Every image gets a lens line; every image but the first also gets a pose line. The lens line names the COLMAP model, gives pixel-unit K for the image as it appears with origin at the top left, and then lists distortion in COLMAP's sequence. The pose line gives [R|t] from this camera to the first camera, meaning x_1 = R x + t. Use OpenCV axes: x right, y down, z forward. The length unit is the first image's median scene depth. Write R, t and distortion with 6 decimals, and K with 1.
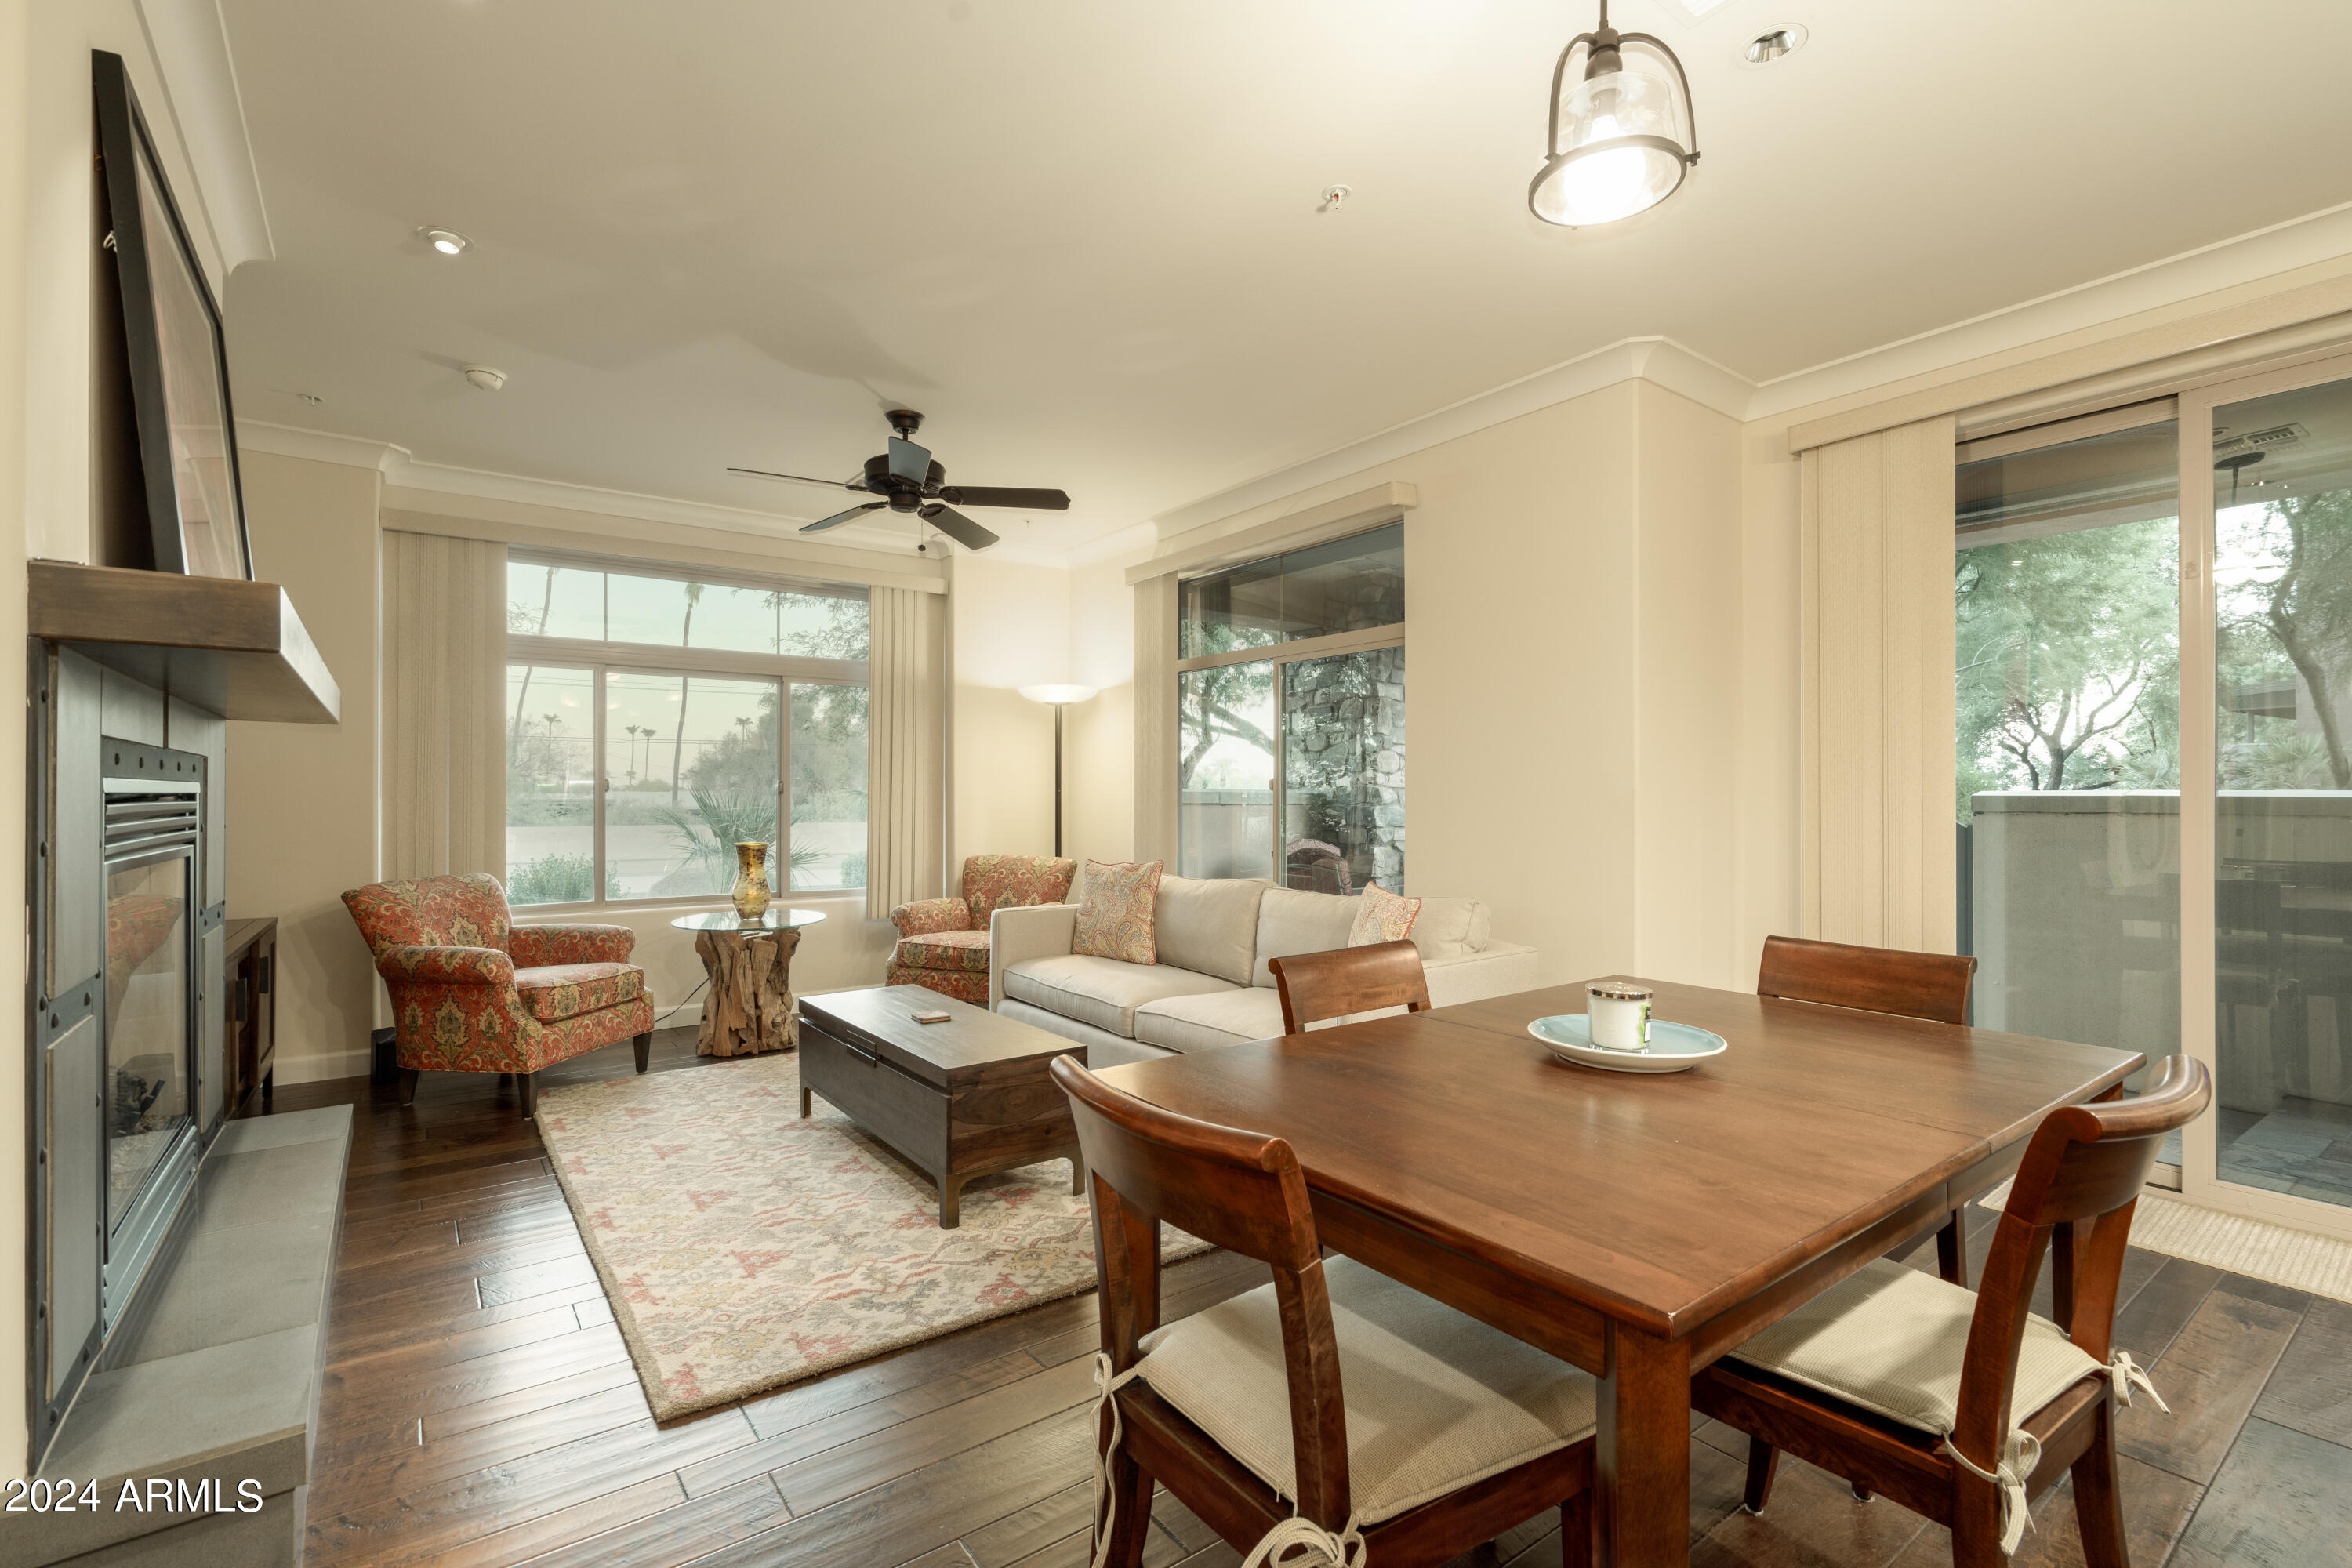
lens RADIAL K [[1059.0, 0, 1172.7], [0, 1059.0, 789.8], [0, 0, 1]] dist [-0.002888, 0.000918]
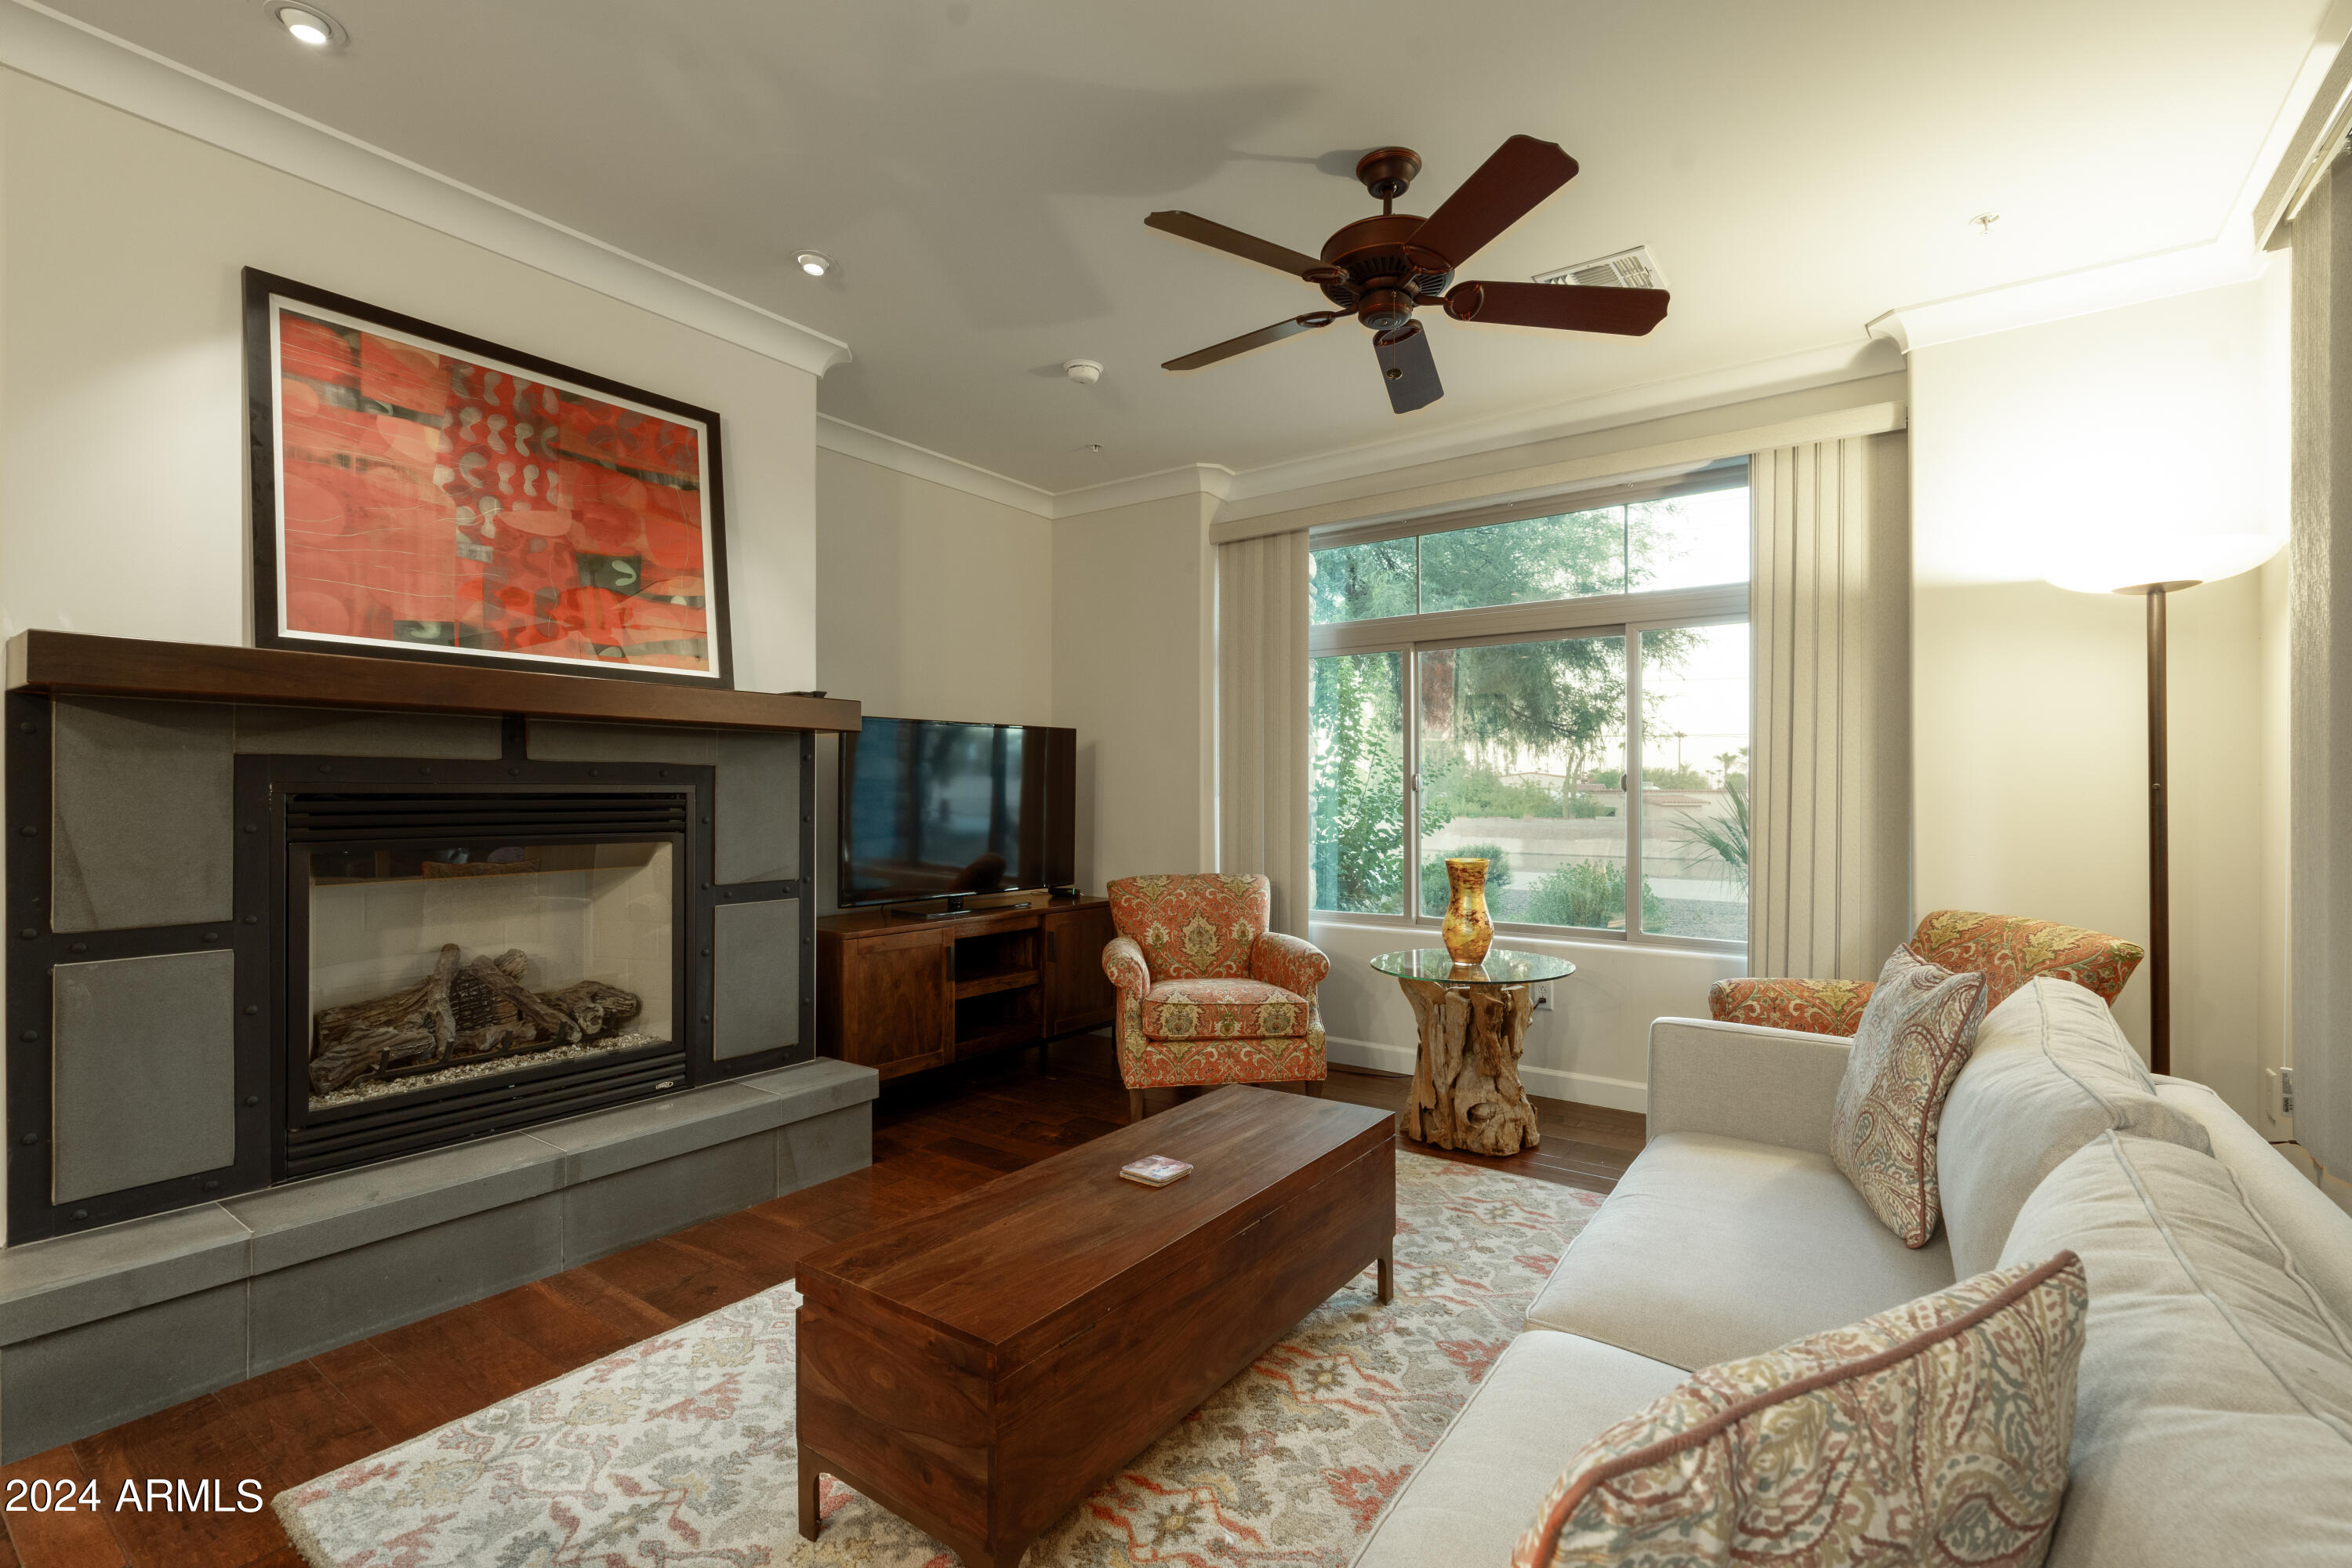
lens RADIAL K [[1059.0, 0, 1170.2], [0, 1059.0, 791.0], [0, 0, 1]] dist [-0.002888, 0.000918]
pose [[0.306961, -0.001623, -0.951721, 0.278084], [0.003623, 0.999993, -0.000537, 0.002902], [0.951715, -0.003283, 0.306965, 0.688884]]
